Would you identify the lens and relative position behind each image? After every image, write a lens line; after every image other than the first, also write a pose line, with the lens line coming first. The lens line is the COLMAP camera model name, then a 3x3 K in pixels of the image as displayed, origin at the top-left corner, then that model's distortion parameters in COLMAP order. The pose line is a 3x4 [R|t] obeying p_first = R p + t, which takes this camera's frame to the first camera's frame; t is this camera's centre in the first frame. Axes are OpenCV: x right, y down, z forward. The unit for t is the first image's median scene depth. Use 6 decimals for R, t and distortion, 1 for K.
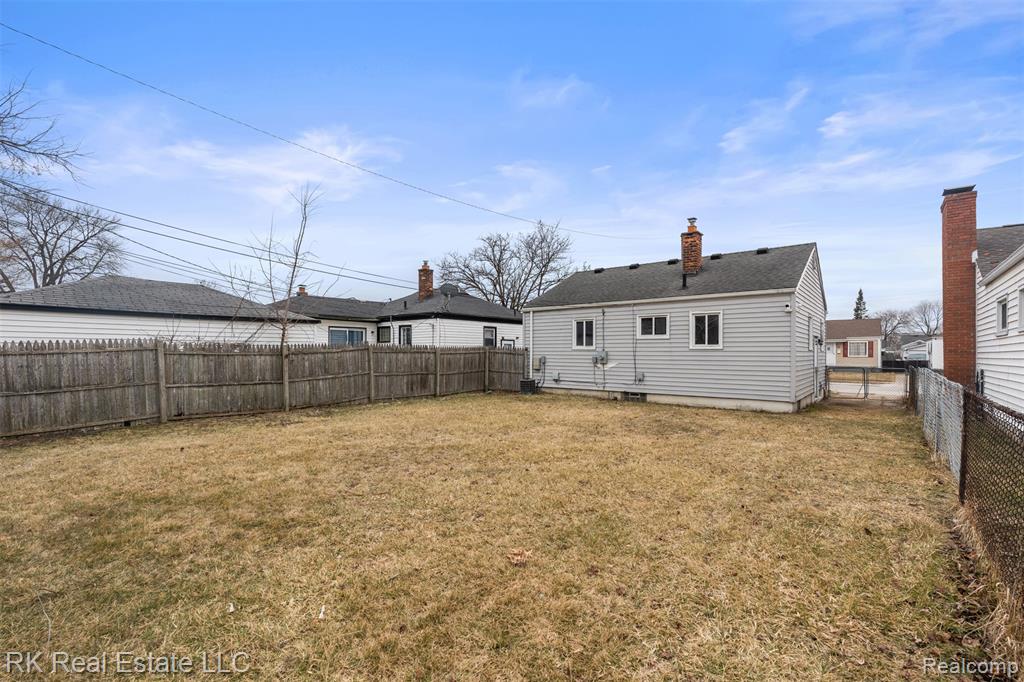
lens RADIAL K [[459.7, 0, 511.6], [0, 459.7, 351.9], [0, 0, 1]] dist [-0.003551, -0.000090]
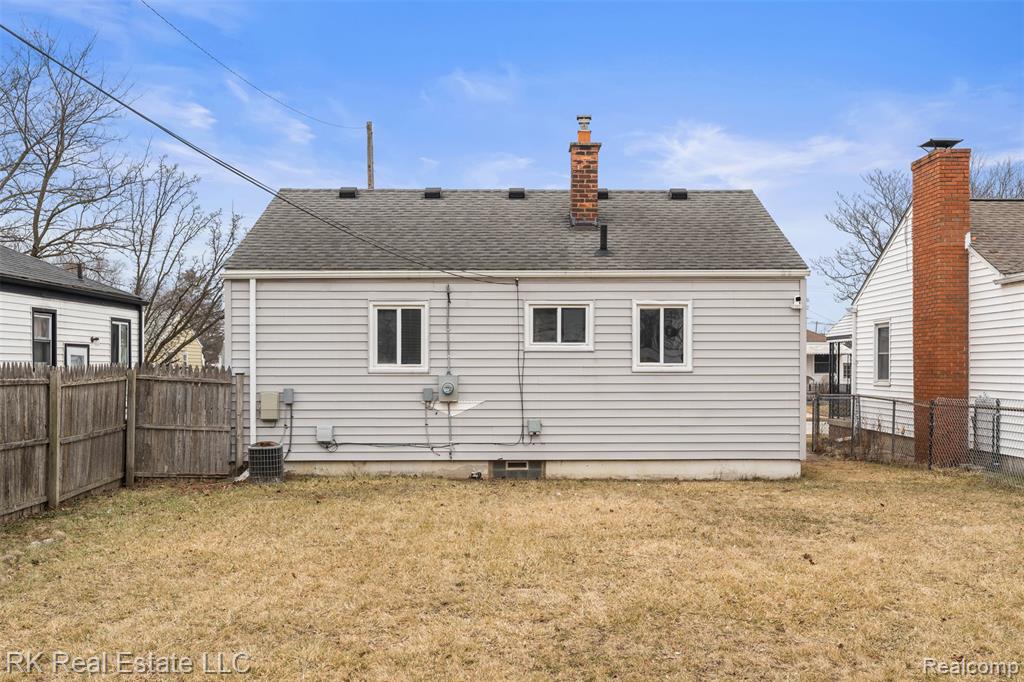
lens RADIAL K [[1033.9, 0, 527.6], [0, 1033.9, 371.1], [0, 0, 1]] dist [0.012252, -0.000939]
pose [[0.761240, -0.006748, 0.648436, -0.436115], [0.003424, 0.999974, 0.006386, -0.013230], [-0.648462, -0.002641, 0.761243, 0.164371]]
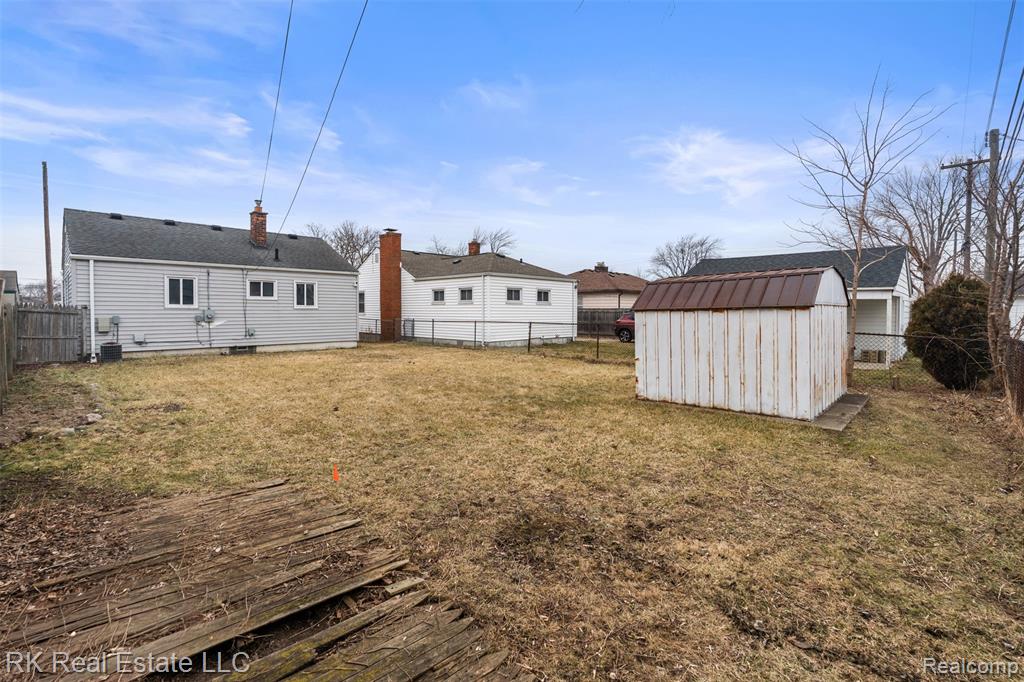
lens RADIAL K [[462.8, 0, 513.1], [0, 462.8, 321.8], [0, 0, 1]] dist [-0.000127, 0.000086]
pose [[0.080455, -0.029411, 0.996324, -0.830320], [-0.005002, 0.999540, 0.029910, -0.010028], [-0.996746, -0.007390, 0.080271, 0.241588]]
